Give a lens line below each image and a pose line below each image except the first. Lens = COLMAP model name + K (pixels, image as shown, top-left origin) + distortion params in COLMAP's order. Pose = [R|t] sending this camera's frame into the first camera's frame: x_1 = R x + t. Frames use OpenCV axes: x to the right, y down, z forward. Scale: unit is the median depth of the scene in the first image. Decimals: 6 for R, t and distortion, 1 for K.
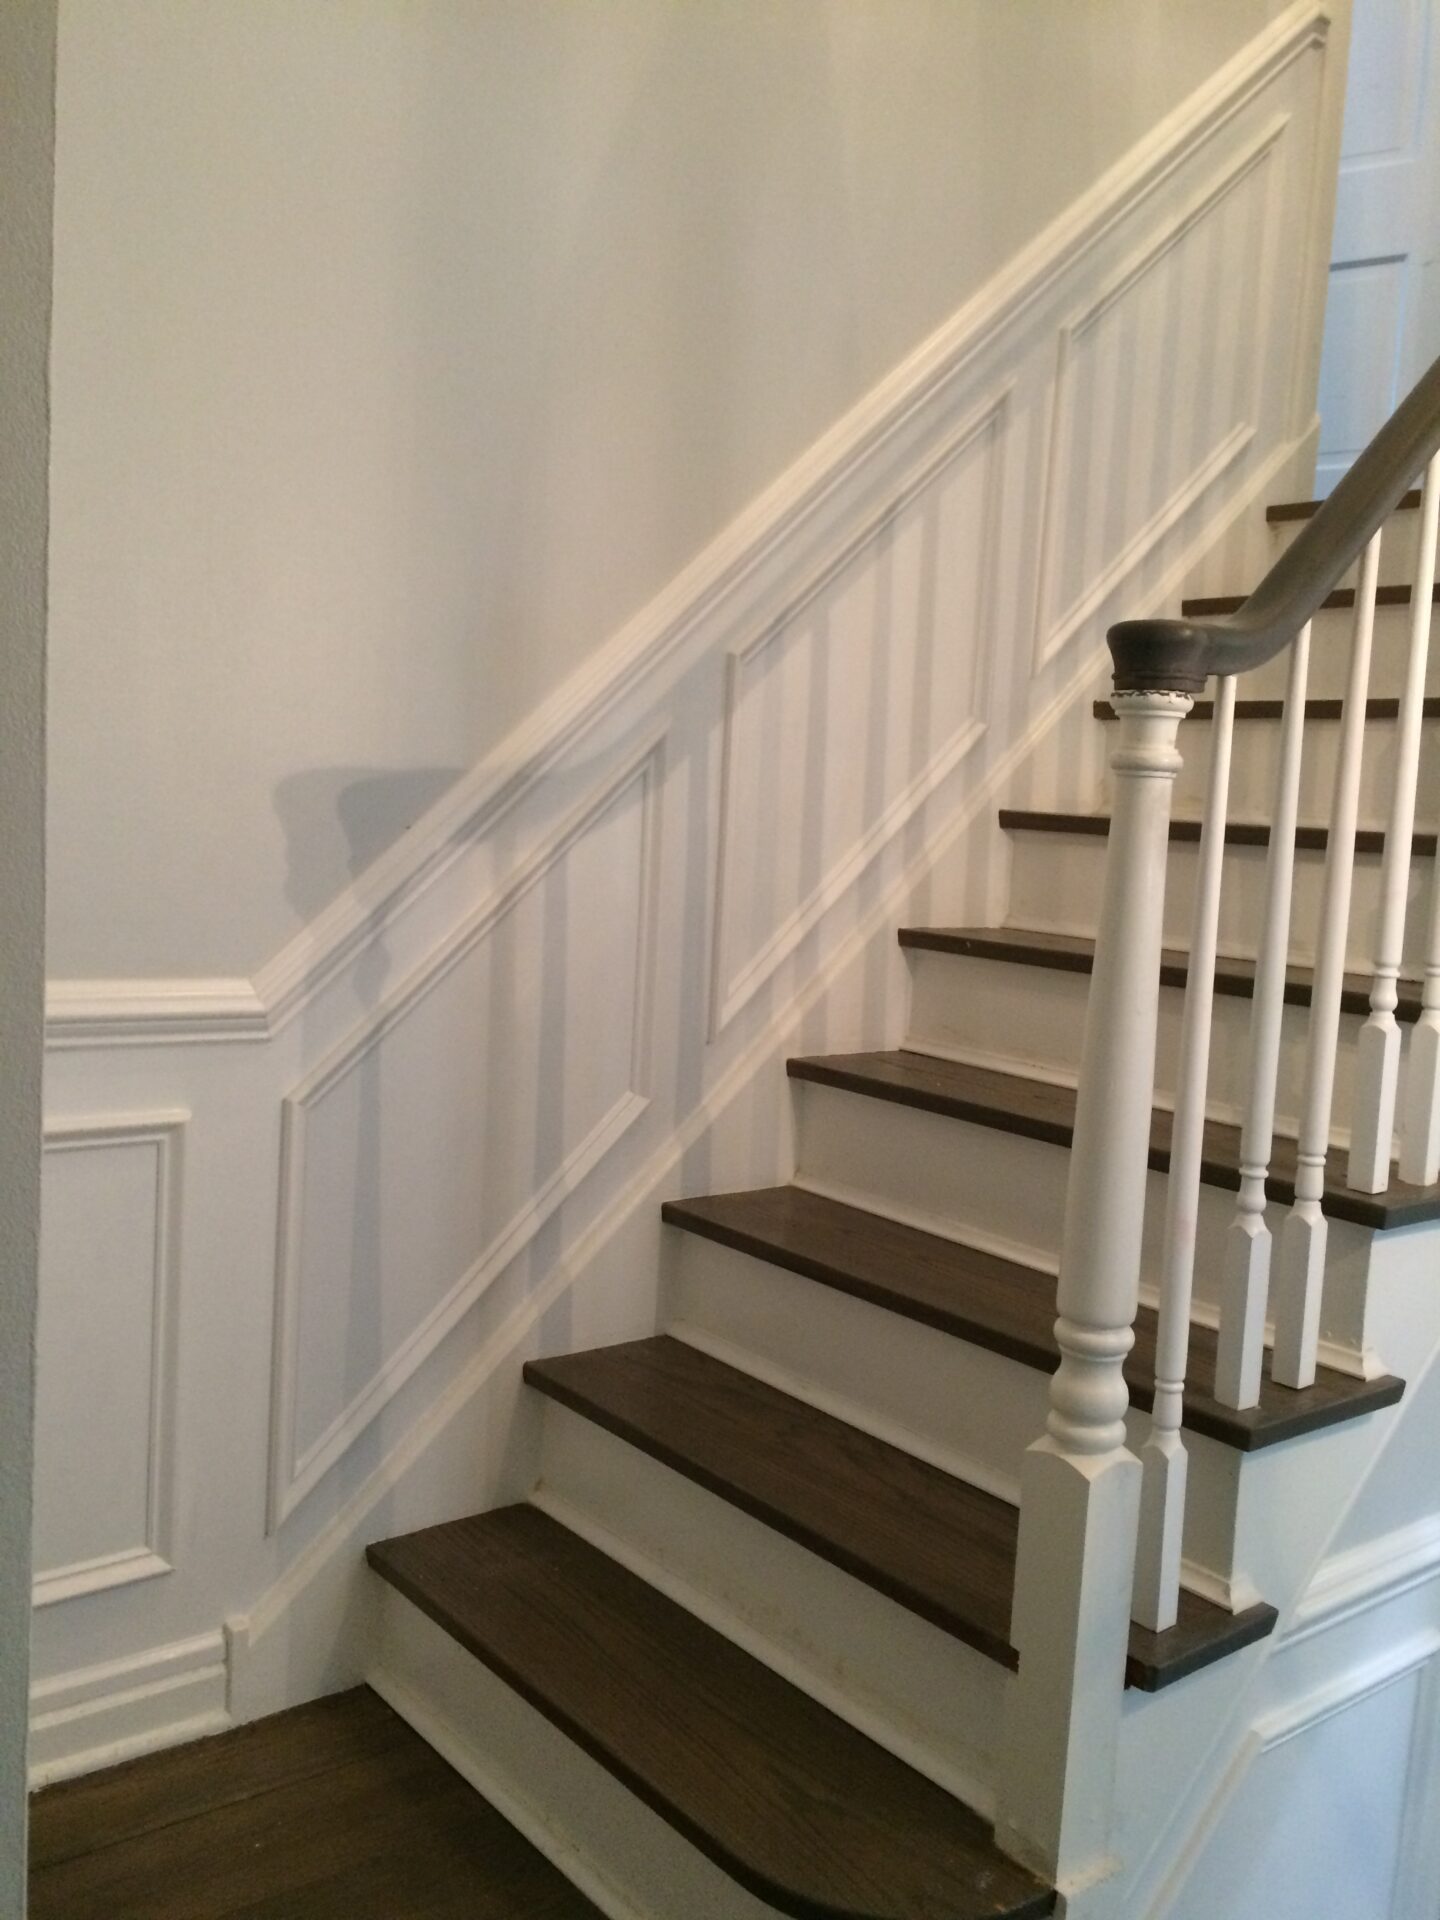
lens RADIAL K [[1657.4, 0, 720.0], [0, 1657.4, 960.0], [0, 0, 1]] dist [0.048108, 0.004387]
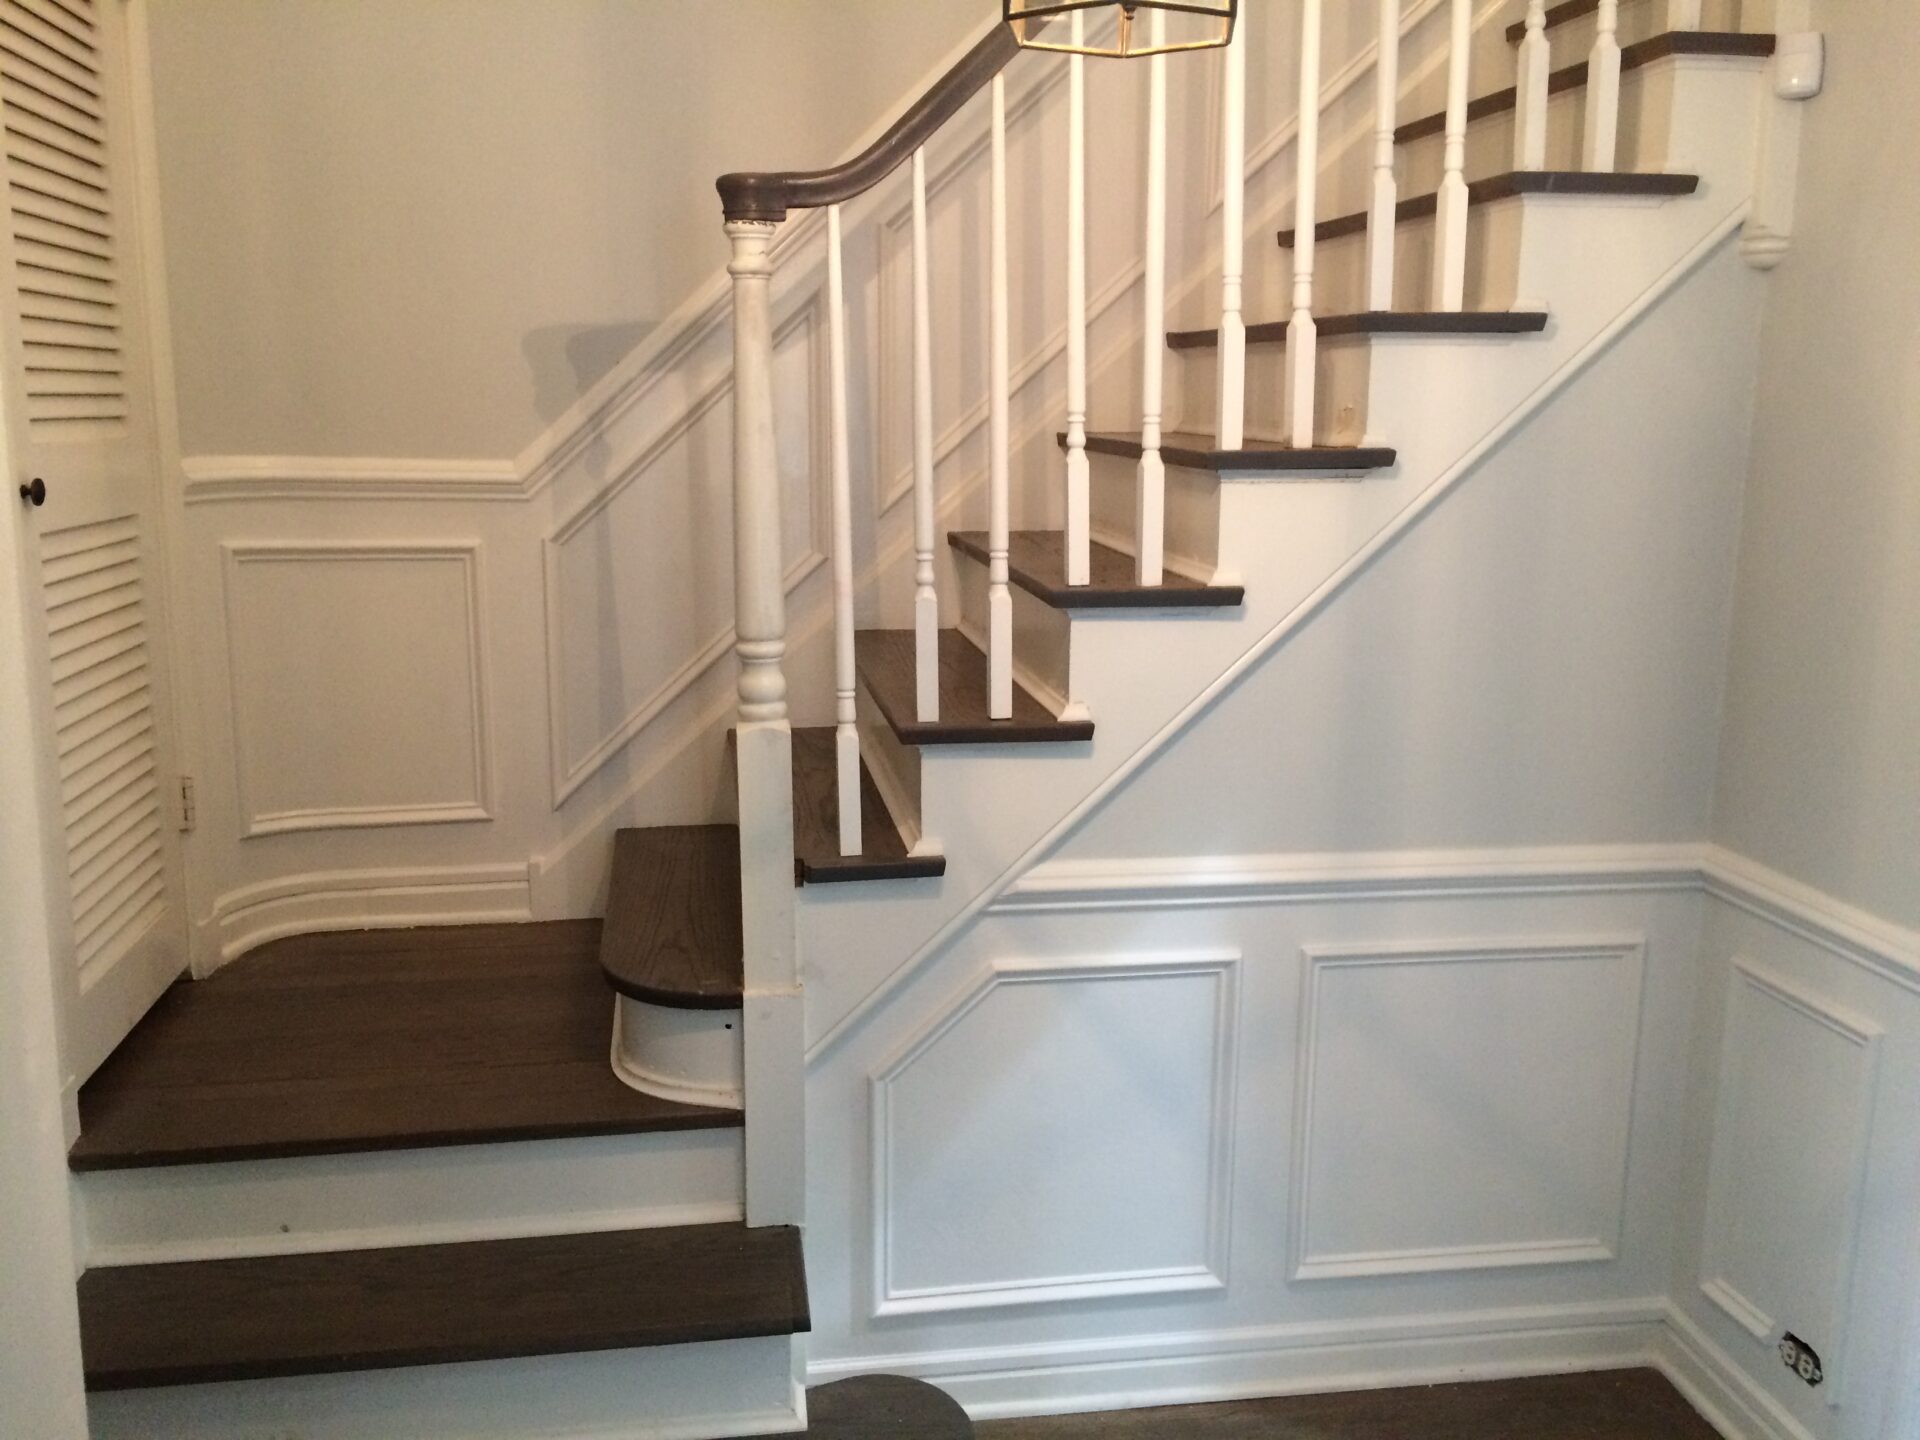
lens RADIAL K [[1657.4, 0, 960.0], [0, 1657.4, 720.0], [0, 0, 1]] dist [0.048108, 0.004387]
pose [[0.866266, 0.046075, -0.497454, 0.863531], [-0.004779, 0.996457, 0.083971, 0.118723], [0.499560, -0.070363, 0.863417, -0.185943]]
